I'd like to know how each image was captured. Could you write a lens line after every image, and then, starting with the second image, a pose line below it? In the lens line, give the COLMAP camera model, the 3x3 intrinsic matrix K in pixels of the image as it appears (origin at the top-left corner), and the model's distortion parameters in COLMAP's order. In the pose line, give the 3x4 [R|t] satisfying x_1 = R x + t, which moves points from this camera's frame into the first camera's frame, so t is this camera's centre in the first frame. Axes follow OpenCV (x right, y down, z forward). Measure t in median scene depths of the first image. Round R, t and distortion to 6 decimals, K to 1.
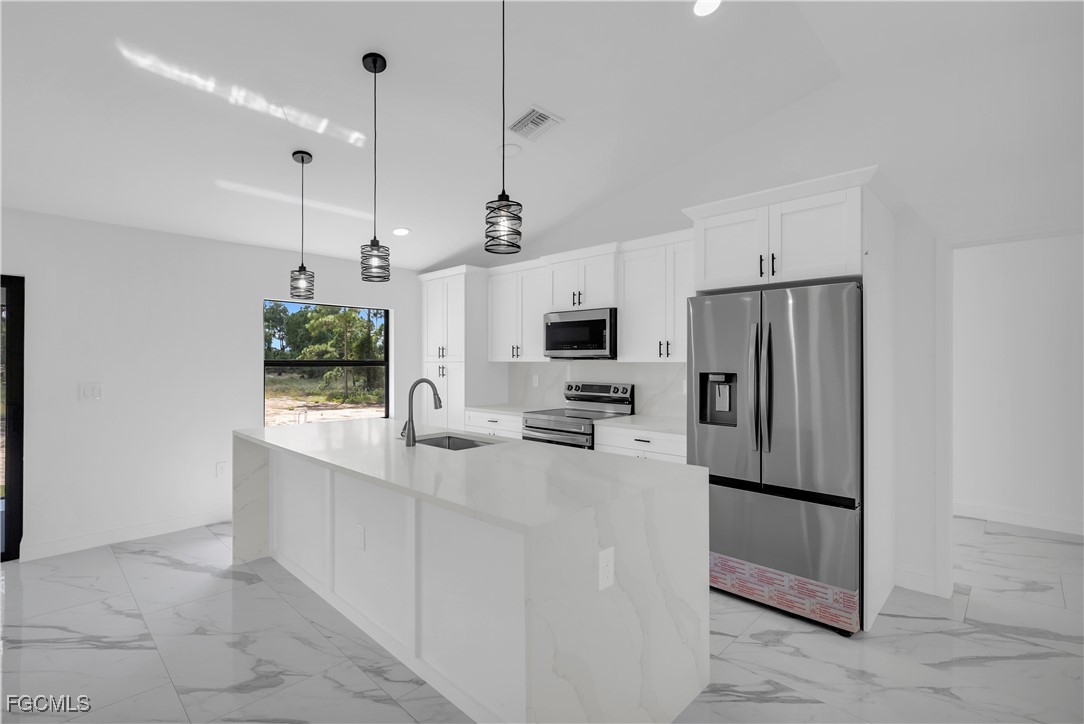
lens RADIAL K [[492.2, 0, 542.0], [0, 492.2, 362.0], [0, 0, 1]] dist [-0.003120, 0.000106]
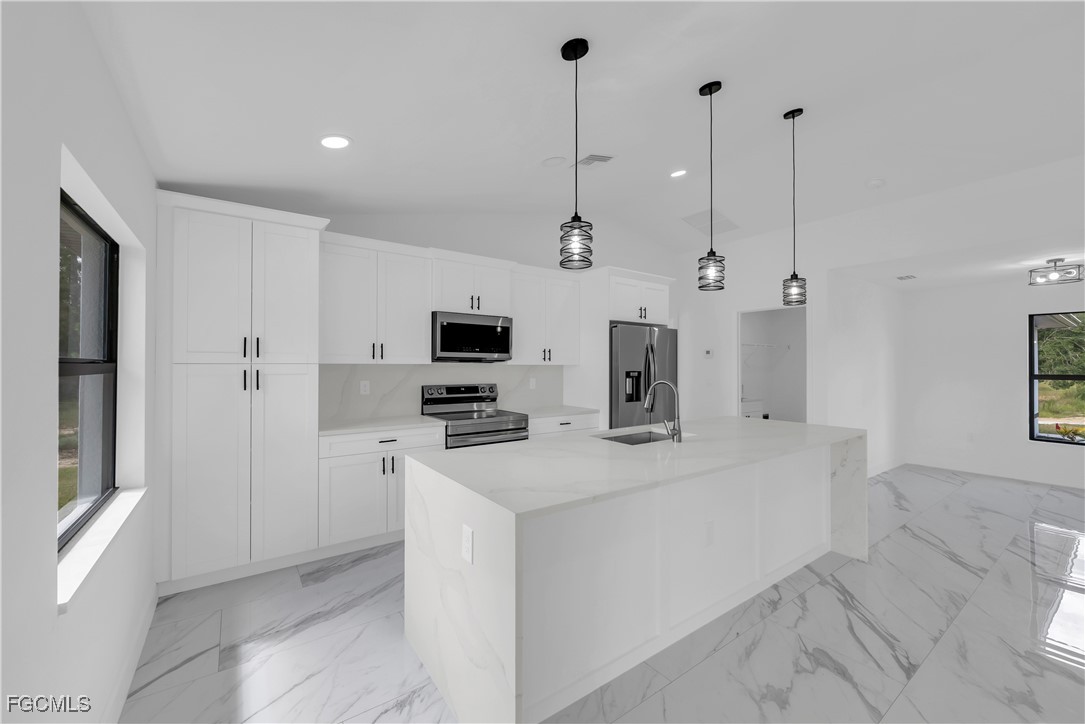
lens RADIAL K [[430.0, 0, 547.1], [0, 430.0, 361.2], [0, 0, 1]] dist [0.000678, 0.000204]
pose [[0.175341, 0.009489, 0.984462, -0.998948], [-0.002002, 0.999955, -0.009282, 0.001520], [-0.984506, -0.000344, 0.175352, 0.887981]]
